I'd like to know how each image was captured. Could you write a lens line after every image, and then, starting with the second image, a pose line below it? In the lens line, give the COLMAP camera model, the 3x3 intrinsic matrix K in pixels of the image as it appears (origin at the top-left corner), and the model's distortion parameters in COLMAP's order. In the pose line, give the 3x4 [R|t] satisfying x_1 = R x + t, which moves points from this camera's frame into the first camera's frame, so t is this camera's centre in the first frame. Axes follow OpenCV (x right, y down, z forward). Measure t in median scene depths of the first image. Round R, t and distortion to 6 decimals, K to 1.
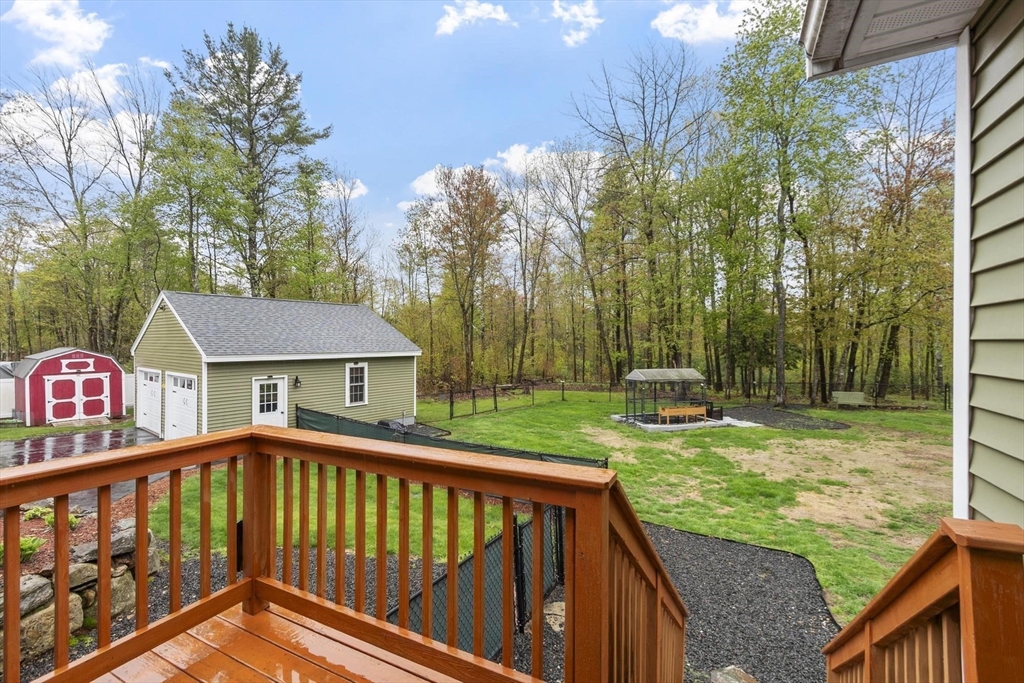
lens RADIAL K [[455.4, 0, 516.4], [0, 455.4, 336.3], [0, 0, 1]] dist [0.004237, -0.000361]
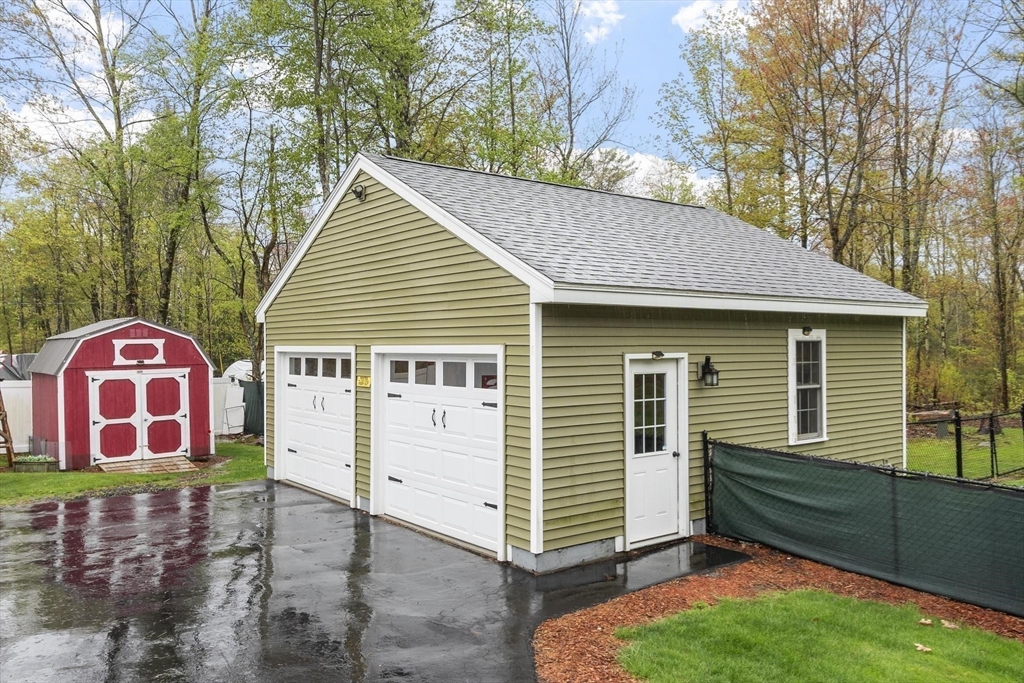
lens RADIAL K [[789.3, 0, 507.8], [0, 789.3, 338.3], [0, 0, 1]] dist [0.007350, -0.005527]
pose [[0.970654, -0.007977, -0.240349, -0.371495], [0.007539, 0.999968, -0.002740, 0.056489], [0.240363, 0.000848, 0.970683, 0.265347]]
